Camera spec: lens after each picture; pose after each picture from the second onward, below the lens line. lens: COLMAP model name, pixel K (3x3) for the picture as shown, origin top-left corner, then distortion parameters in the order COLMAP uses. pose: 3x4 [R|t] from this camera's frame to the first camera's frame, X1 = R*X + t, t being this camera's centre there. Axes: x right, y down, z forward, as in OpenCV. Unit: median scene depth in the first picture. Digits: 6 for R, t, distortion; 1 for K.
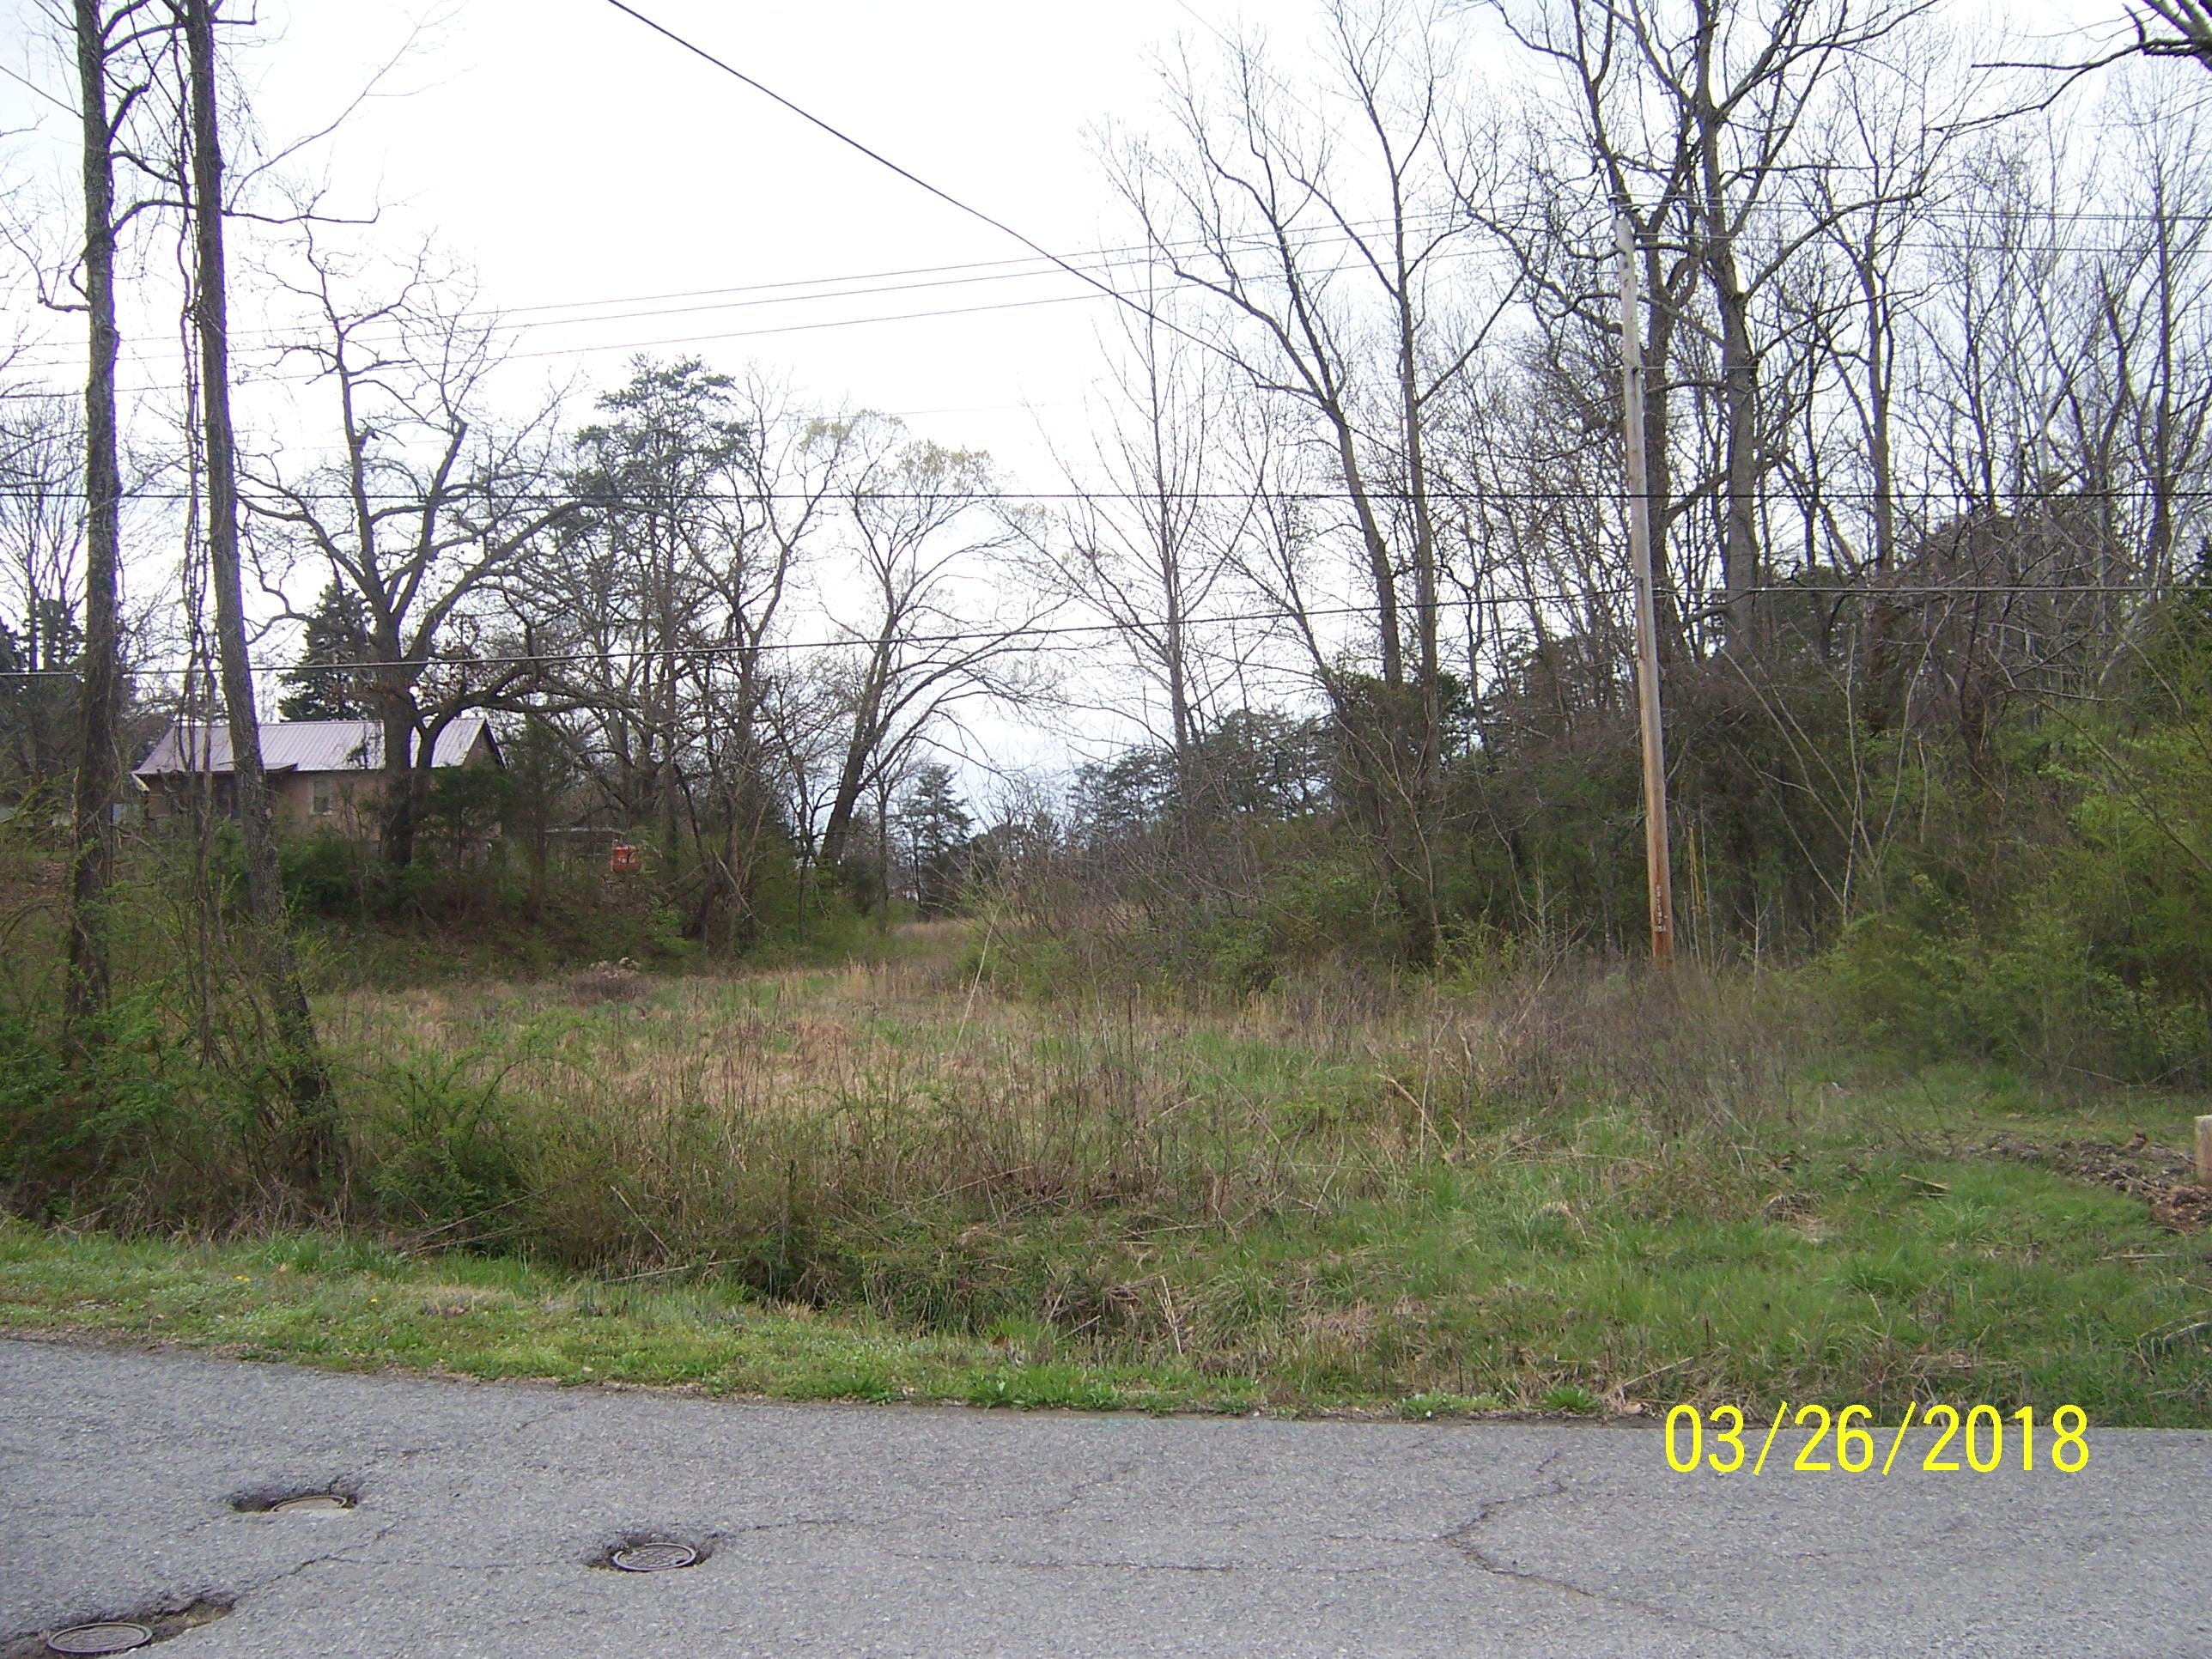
lens RADIAL K [[2236.9, 0, 1119.5], [0, 2236.9, 825.5], [0, 0, 1]] dist [-0.150640, 0.253725]
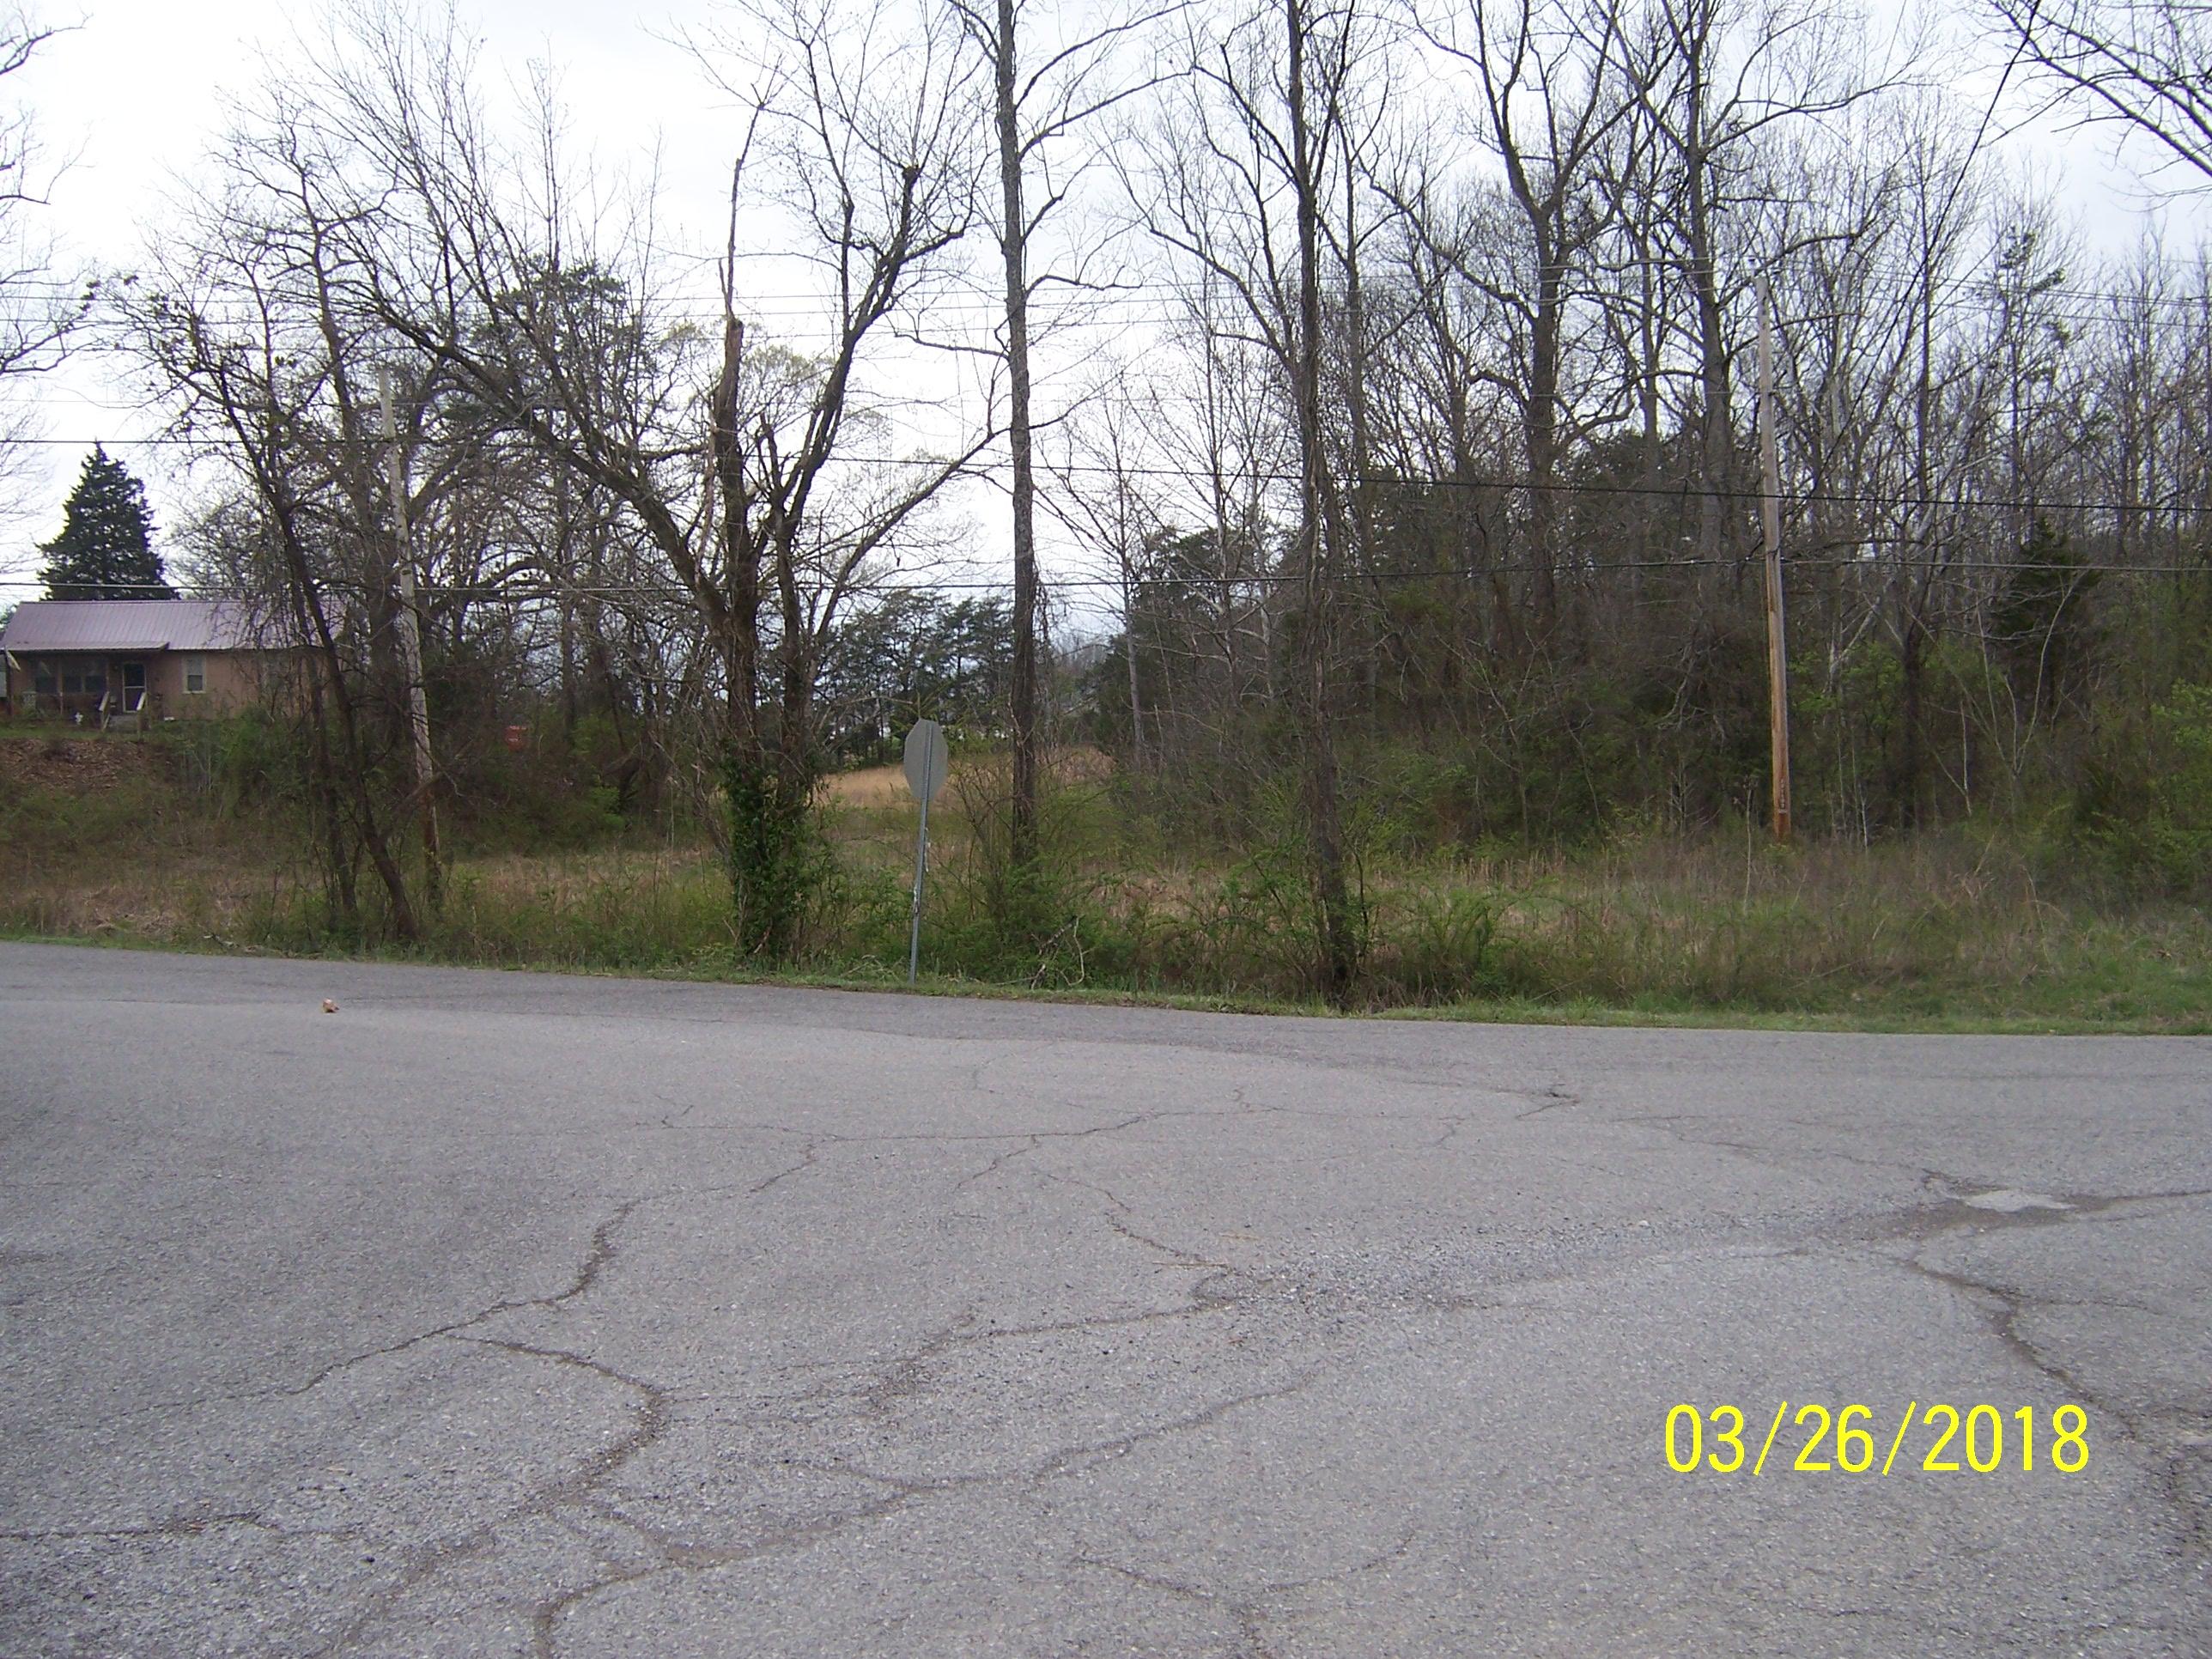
lens RADIAL K [[2236.9, 0, 1119.5], [0, 2236.9, 825.5], [0, 0, 1]] dist [-0.150640, 0.253725]
pose [[0.979267, 0.001350, 0.202569, -0.194619], [-0.012722, 0.998414, 0.054846, -0.006380], [-0.202174, -0.056286, 0.977731, -0.108886]]
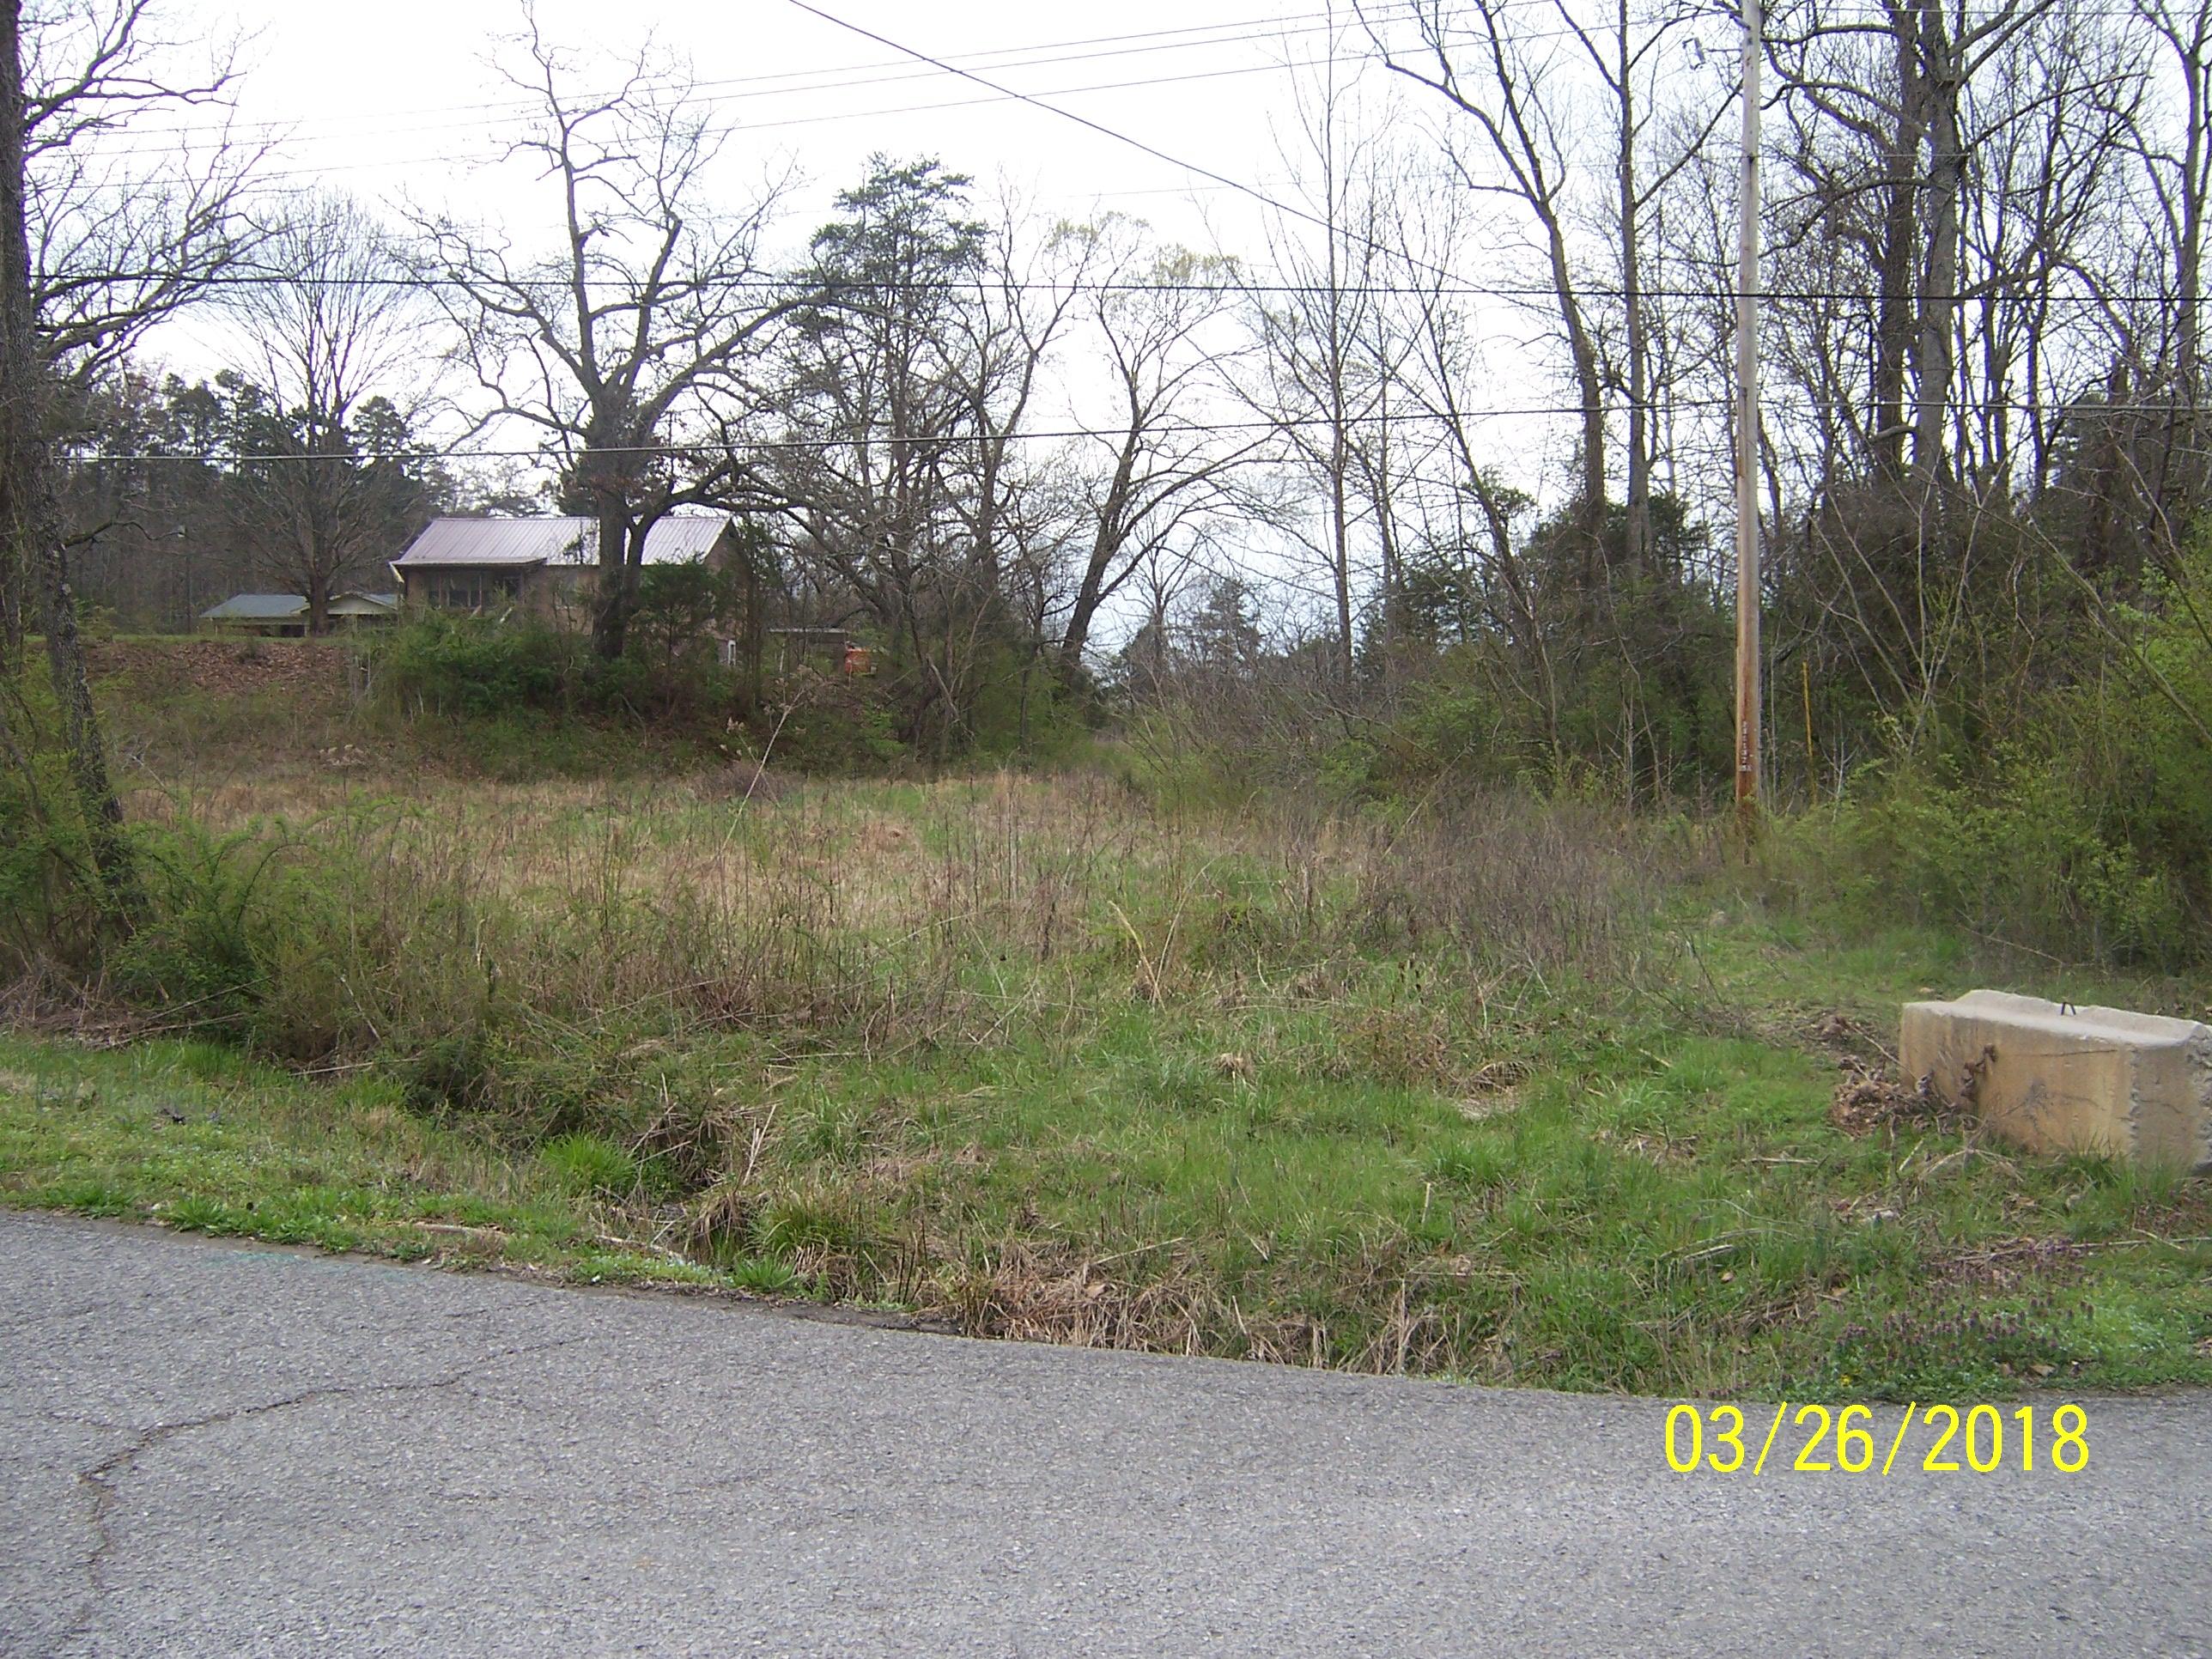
lens RADIAL K [[2236.9, 0, 1119.5], [0, 2236.9, 825.5], [0, 0, 1]] dist [-0.150640, 0.253725]
pose [[0.988190, 0.045114, -0.146442, 0.057547], [-0.033001, 0.995909, 0.084115, 0.000448], [0.149638, -0.078289, 0.985637, 0.021171]]
